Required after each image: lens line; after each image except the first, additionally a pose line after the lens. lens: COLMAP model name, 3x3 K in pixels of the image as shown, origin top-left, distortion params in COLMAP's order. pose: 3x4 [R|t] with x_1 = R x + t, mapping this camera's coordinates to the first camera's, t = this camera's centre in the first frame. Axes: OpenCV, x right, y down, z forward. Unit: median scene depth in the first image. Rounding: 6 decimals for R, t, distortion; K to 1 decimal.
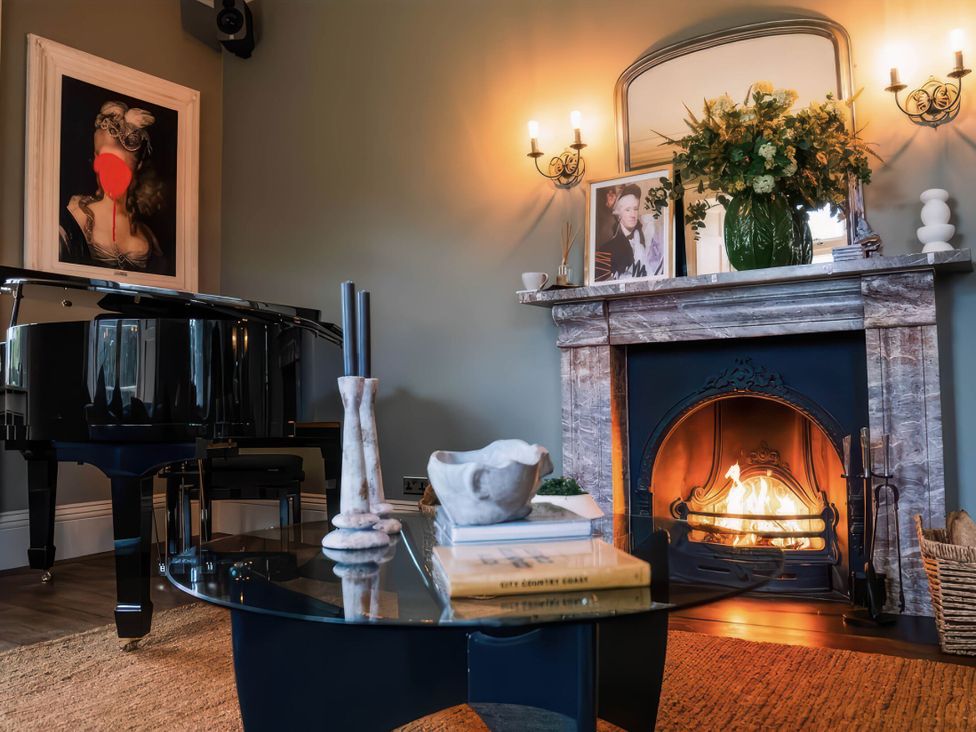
lens RADIAL K [[822.4, 0, 488.0], [0, 822.4, 366.0], [0, 0, 1]] dist [-0.111316, 0.095197]
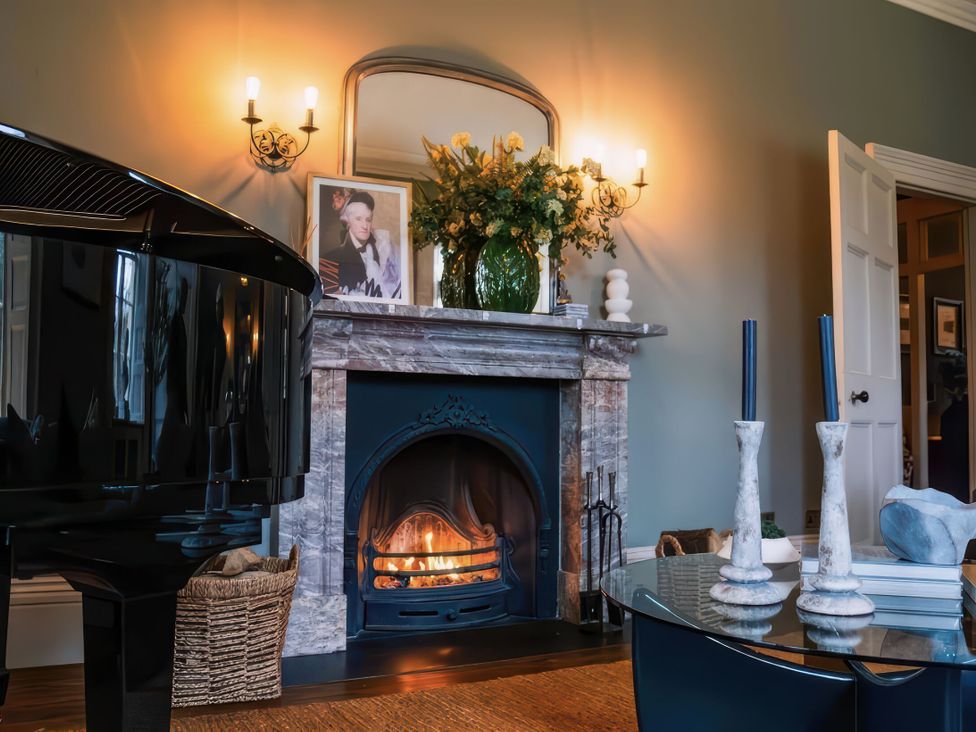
lens RADIAL K [[916.1, 0, 488.0], [0, 916.1, 366.0], [0, 0, 1]] dist [-0.118225, 0.000217]
pose [[0.497635, 0.089747, 0.862731, -0.621741], [-0.059585, 0.995820, -0.069222, 0.028919], [-0.865337, -0.016958, 0.500903, 0.396160]]
